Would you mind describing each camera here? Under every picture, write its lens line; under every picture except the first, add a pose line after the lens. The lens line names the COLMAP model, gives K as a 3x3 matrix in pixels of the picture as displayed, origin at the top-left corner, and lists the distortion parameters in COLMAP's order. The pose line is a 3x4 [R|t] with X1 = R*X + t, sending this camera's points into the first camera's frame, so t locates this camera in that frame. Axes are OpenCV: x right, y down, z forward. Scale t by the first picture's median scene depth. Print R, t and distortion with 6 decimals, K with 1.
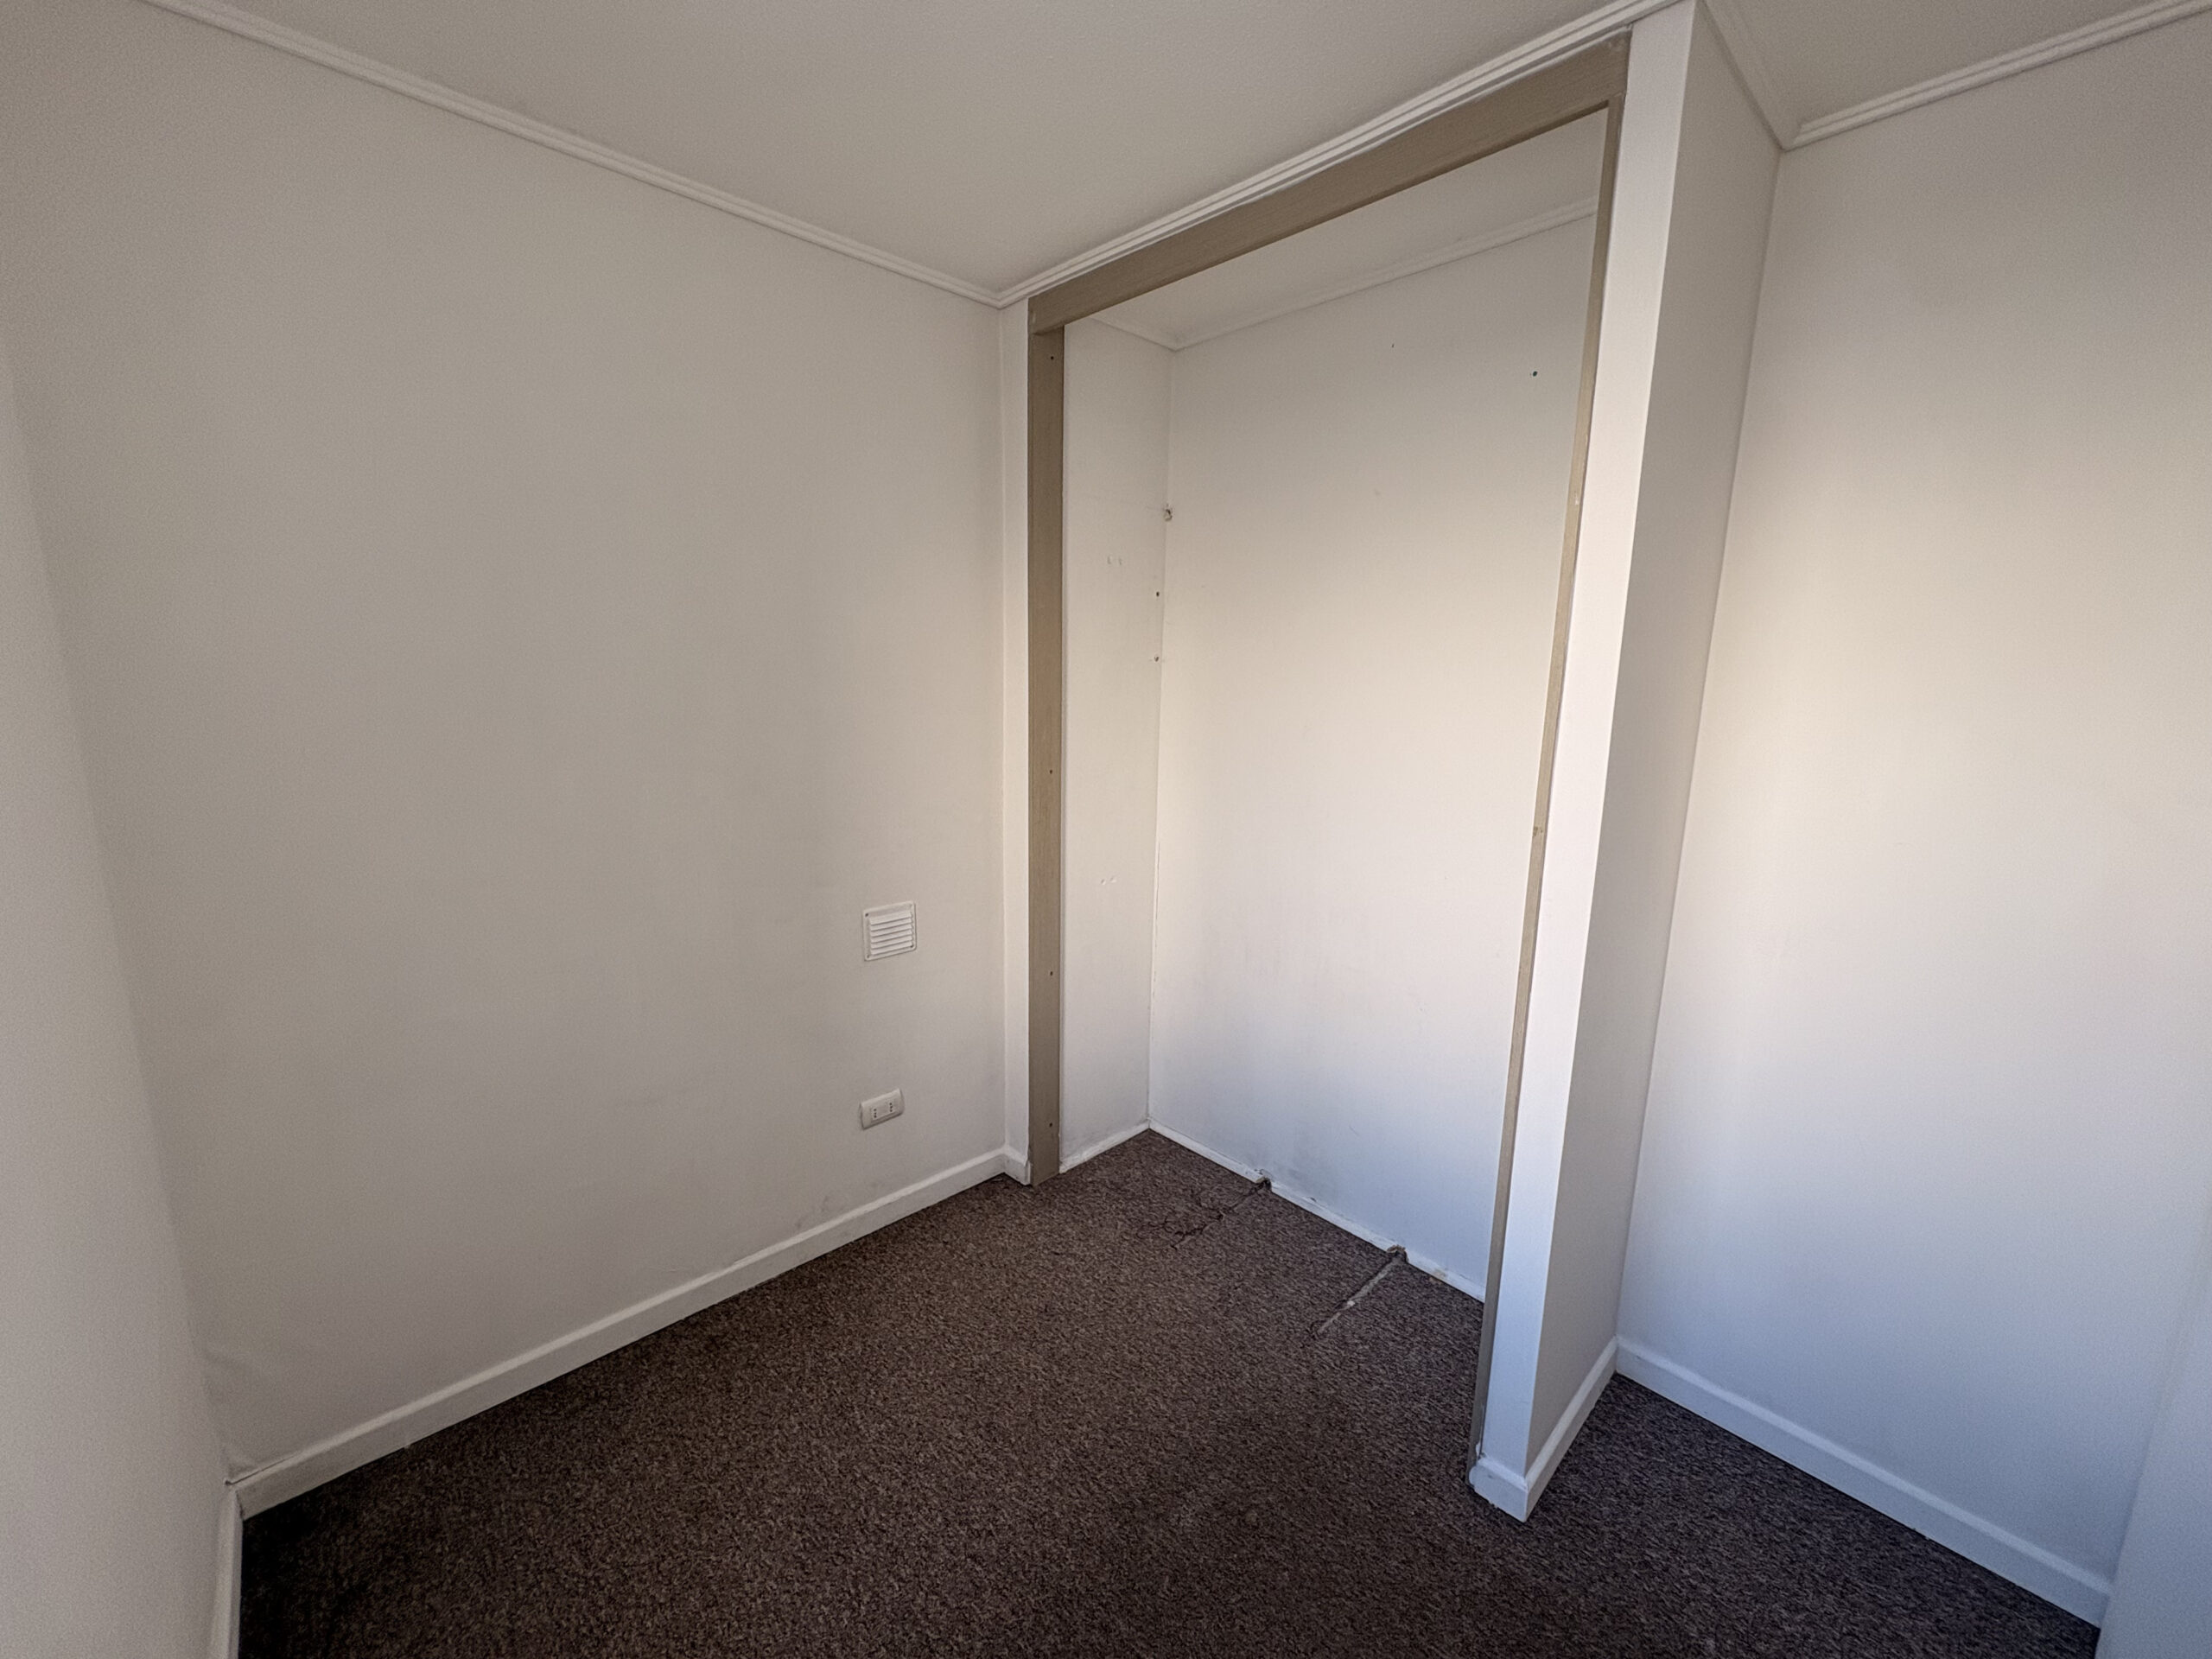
lens RADIAL K [[879.1, 0, 1106.0], [0, 879.1, 831.7], [0, 0, 1]] dist [-0.000487, 0.000376]
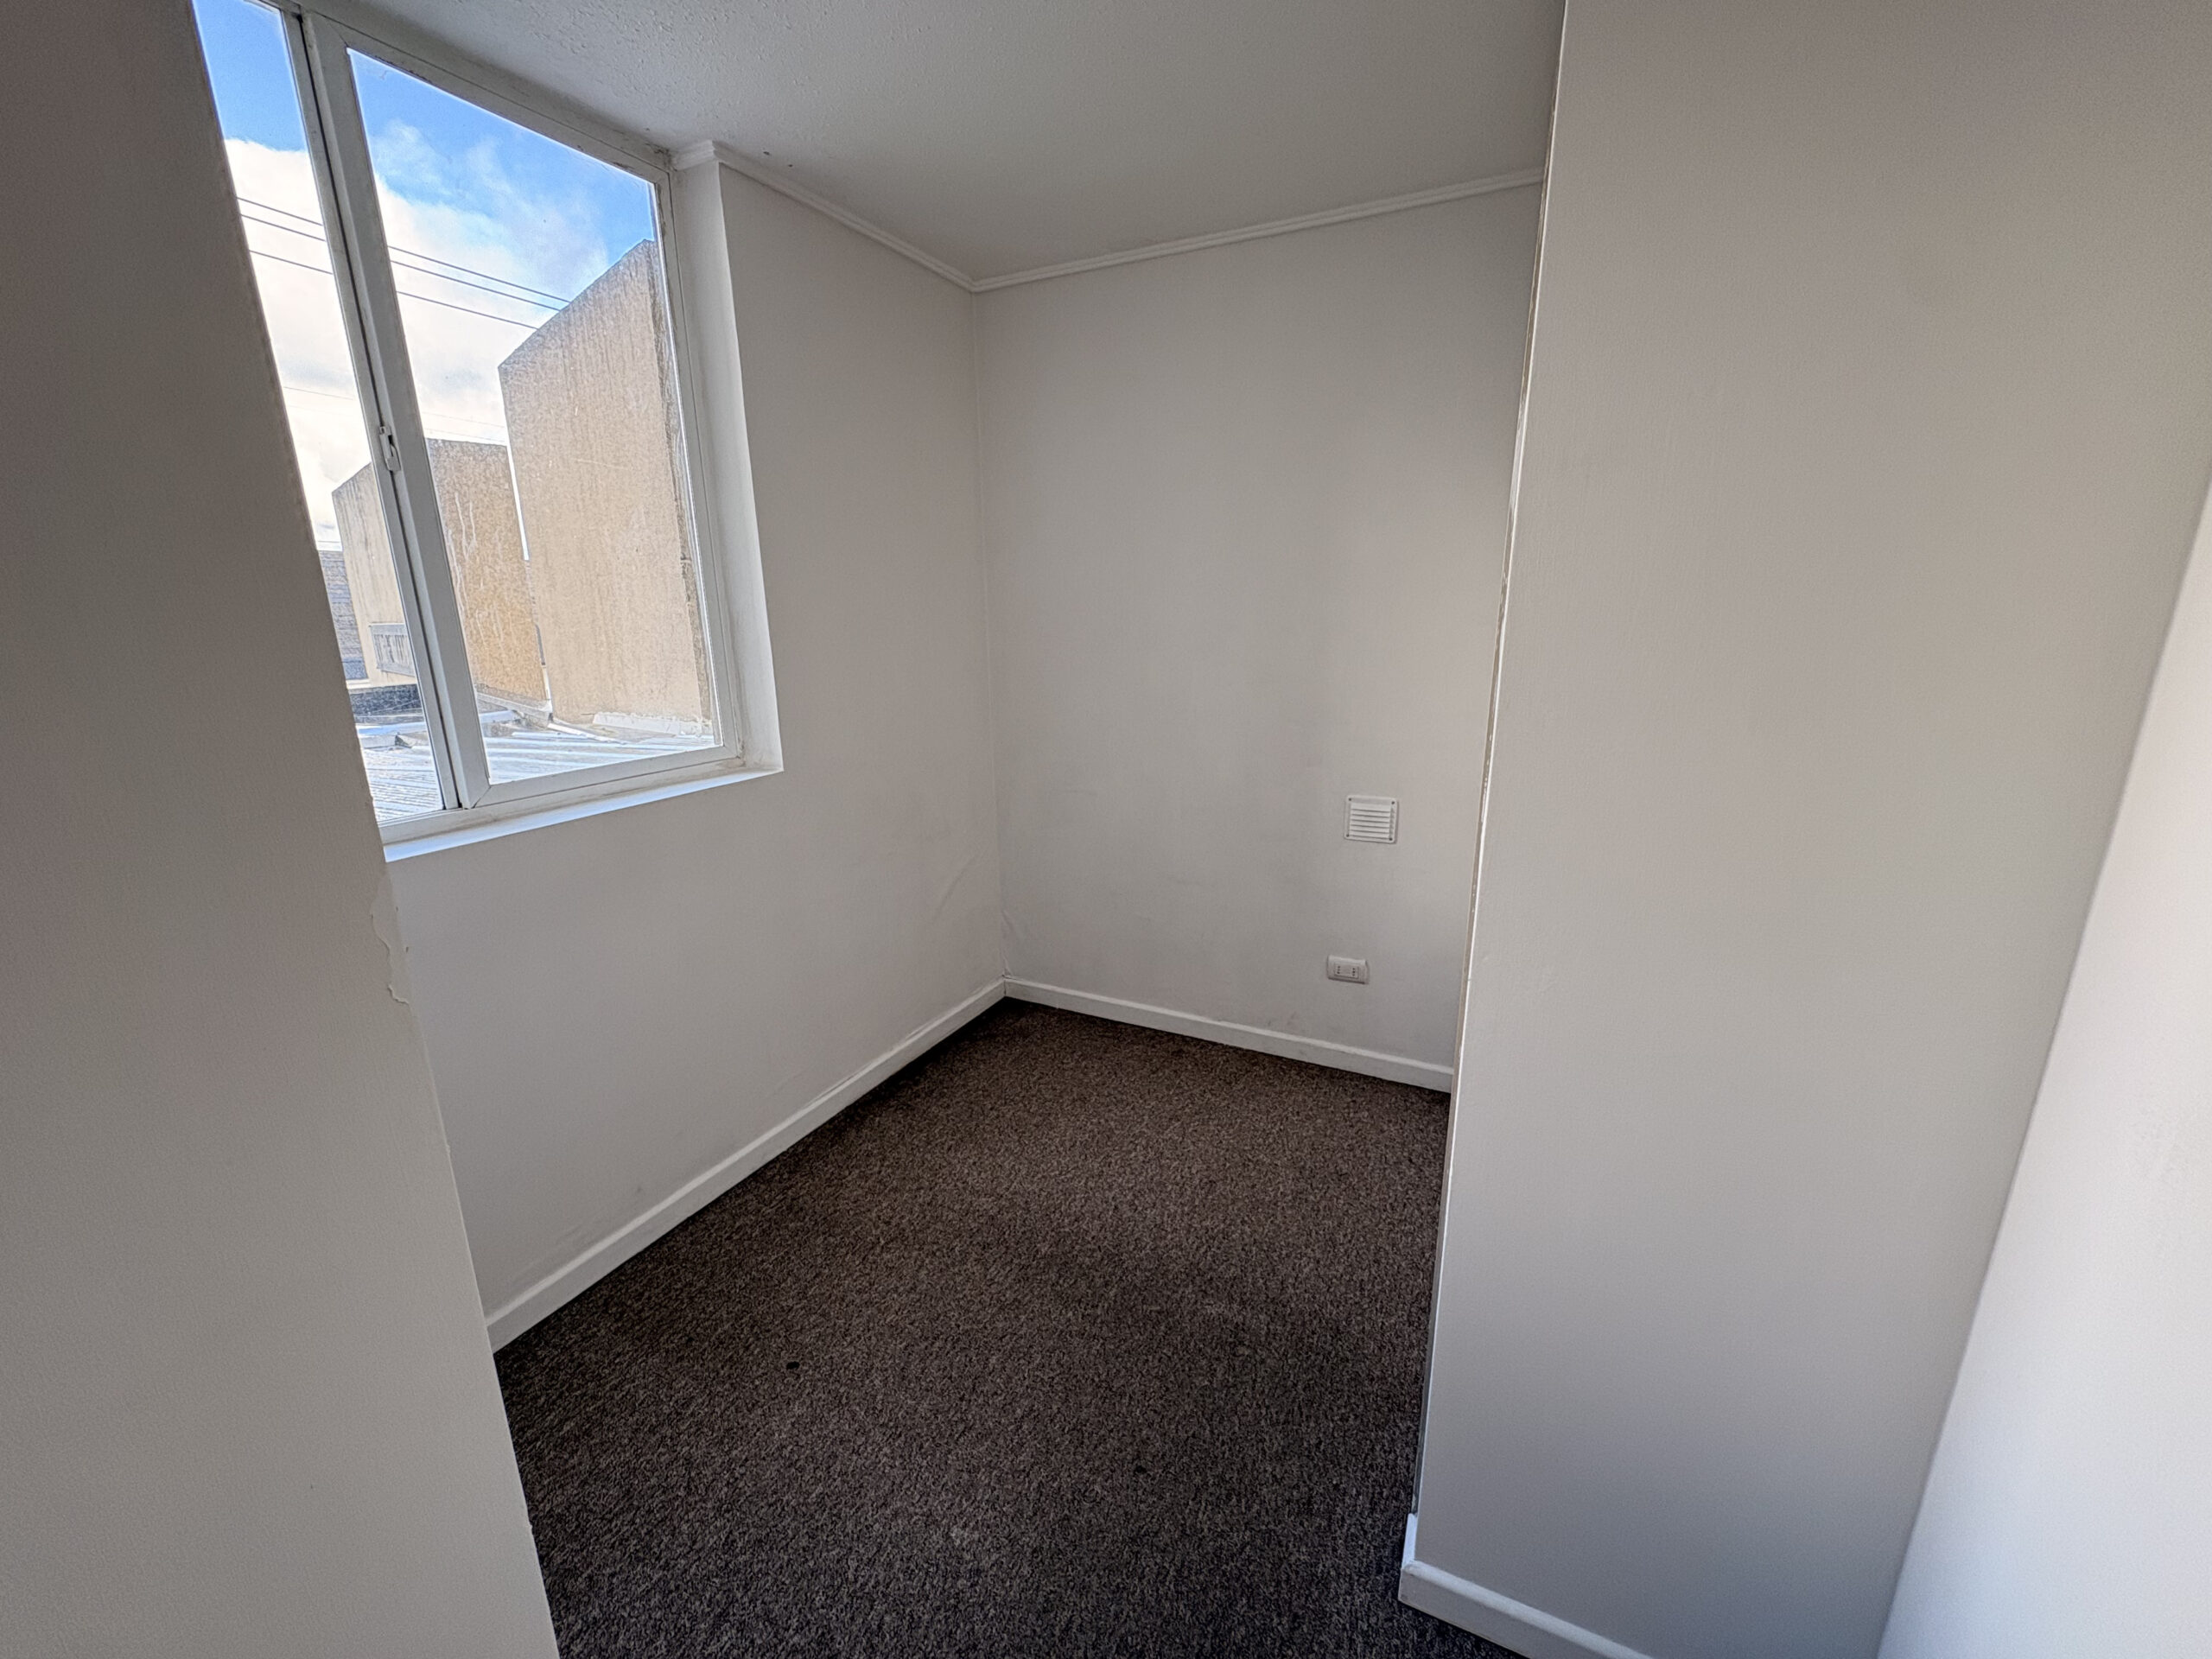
lens RADIAL K [[879.1, 0, 1107.5], [0, 879.1, 833.6], [0, 0, 1]] dist [-0.000487, 0.000376]
pose [[0.350666, 0.215550, -0.911357, 0.836026], [-0.153527, 0.973217, 0.171108, -0.014675], [0.923831, 0.079916, 0.374367, 0.322976]]
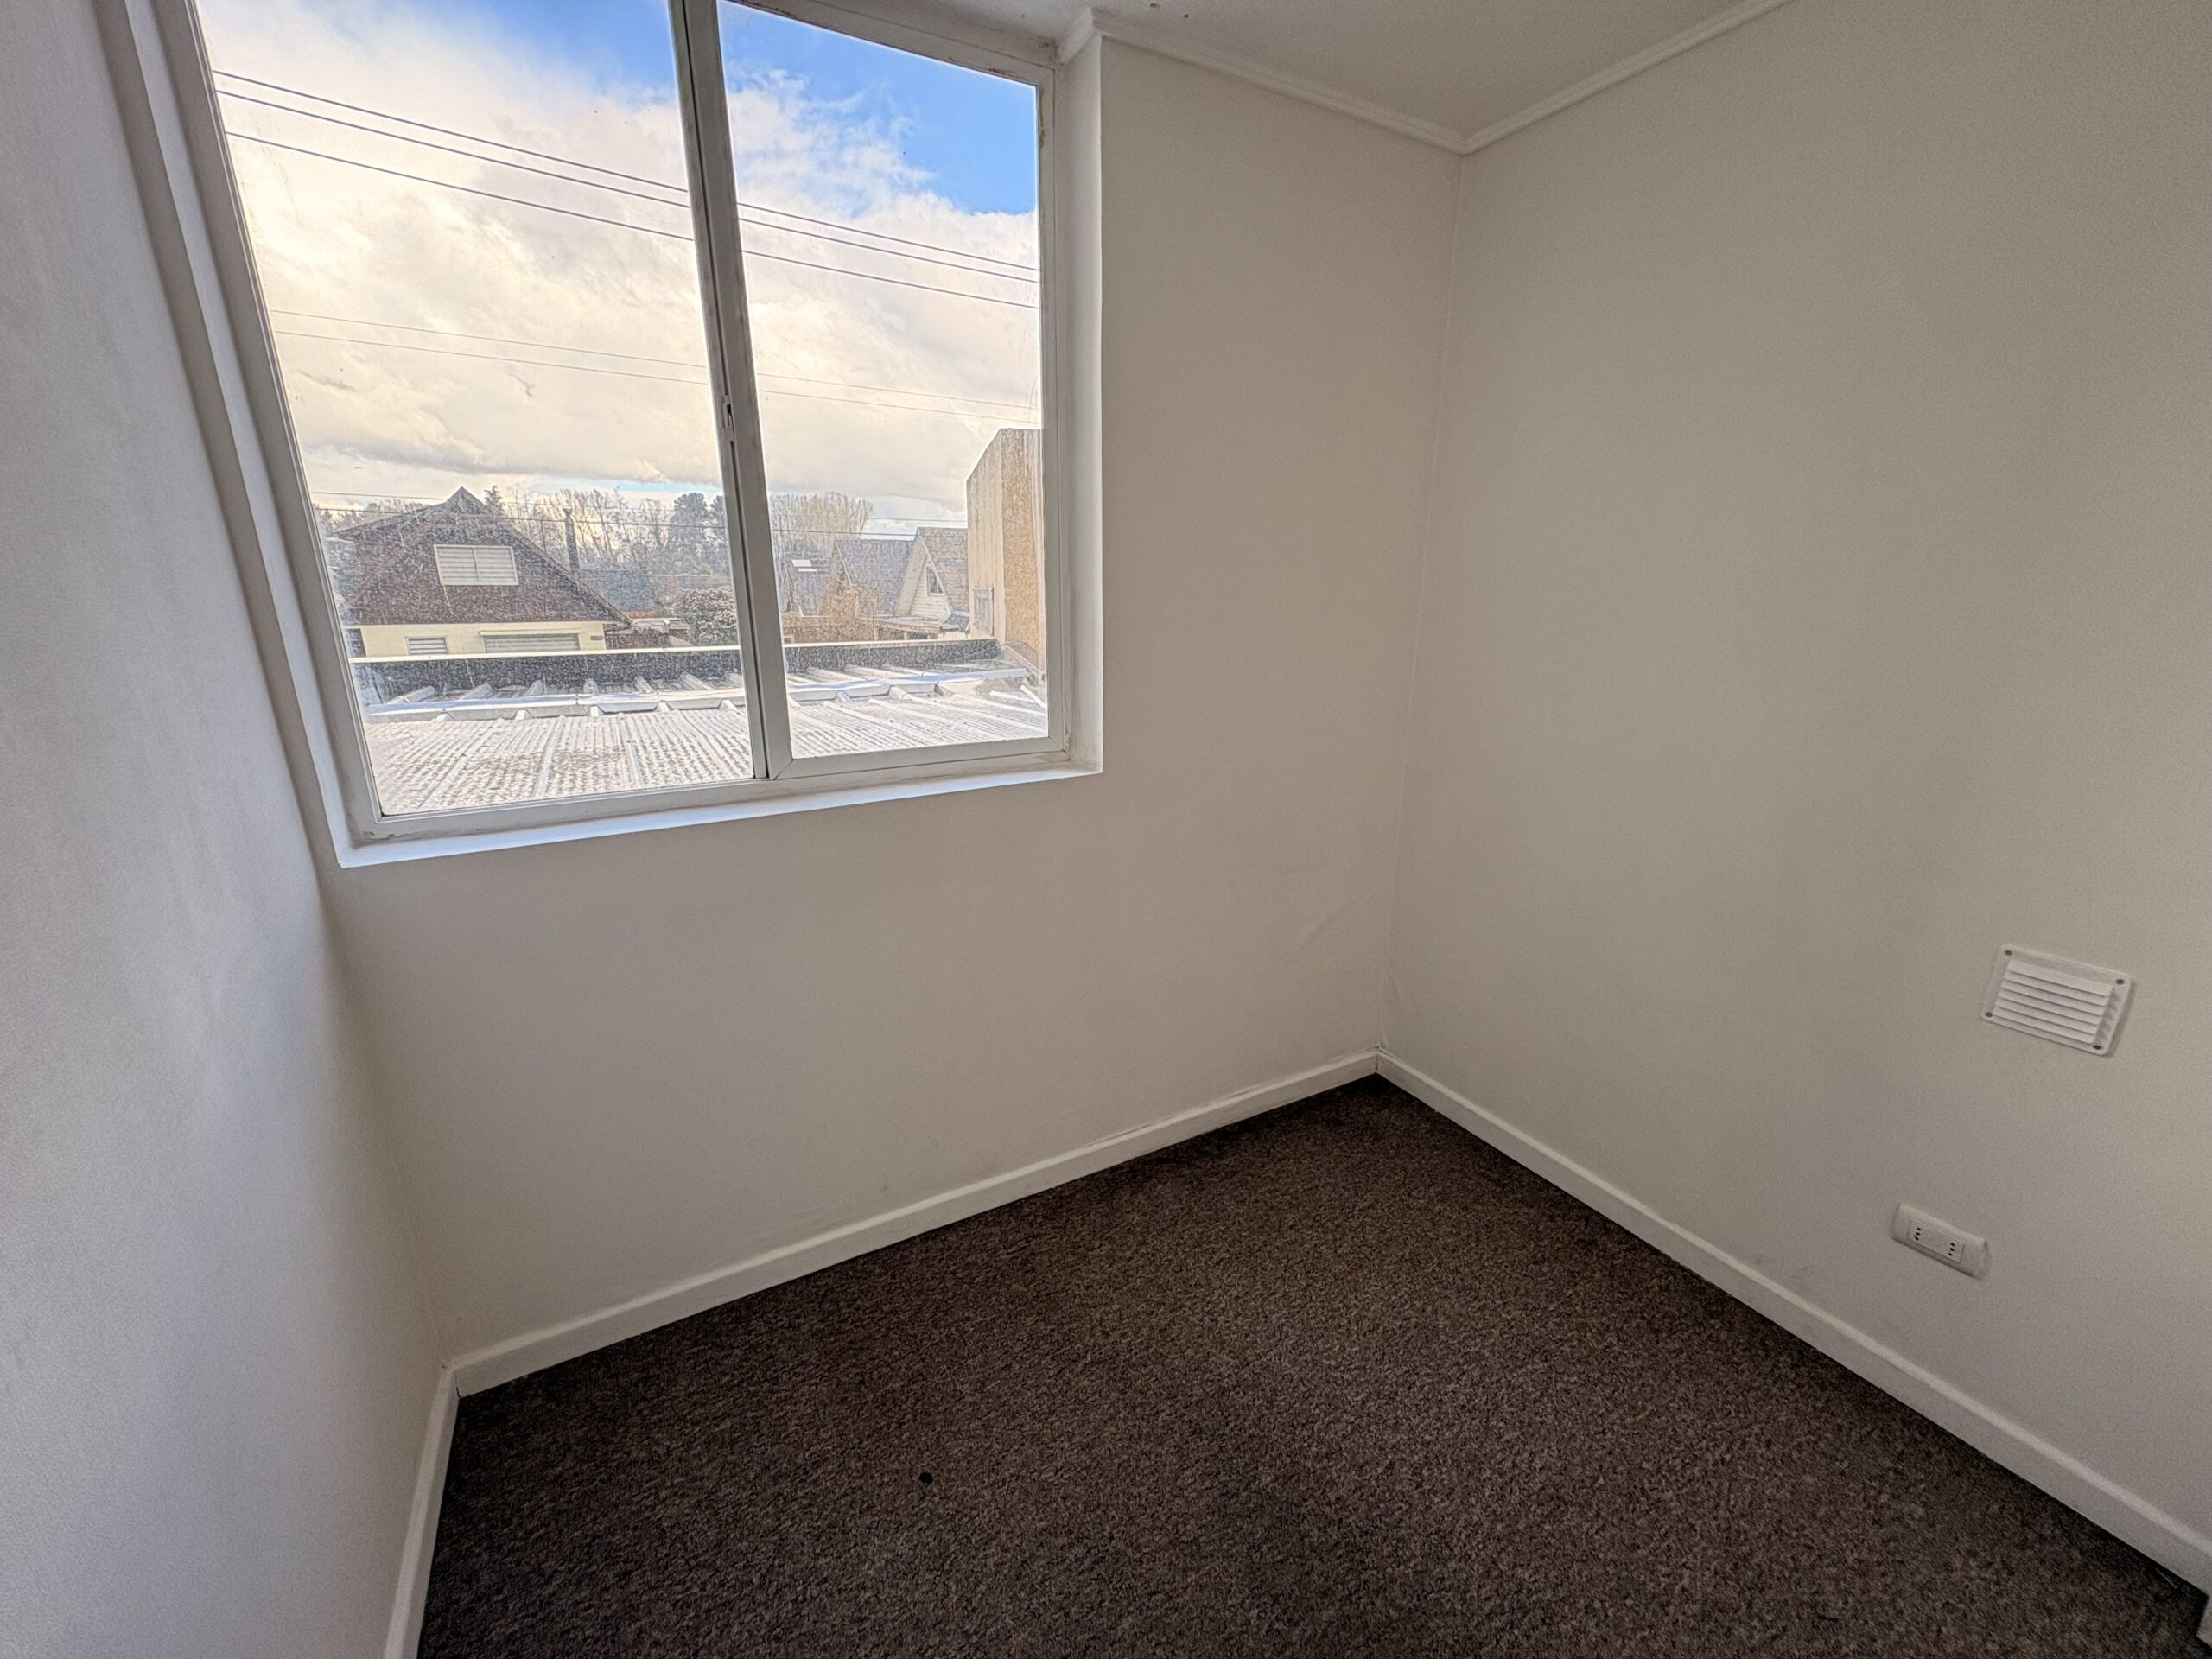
lens RADIAL K [[879.1, 0, 1105.1], [0, 879.1, 832.2], [0, 0, 1]] dist [-0.000487, 0.000376]
pose [[-0.232254, 0.251840, -0.939486, 0.552175], [-0.182800, 0.937385, 0.296467, -0.068127], [0.955323, 0.240594, -0.171676, 0.560169]]
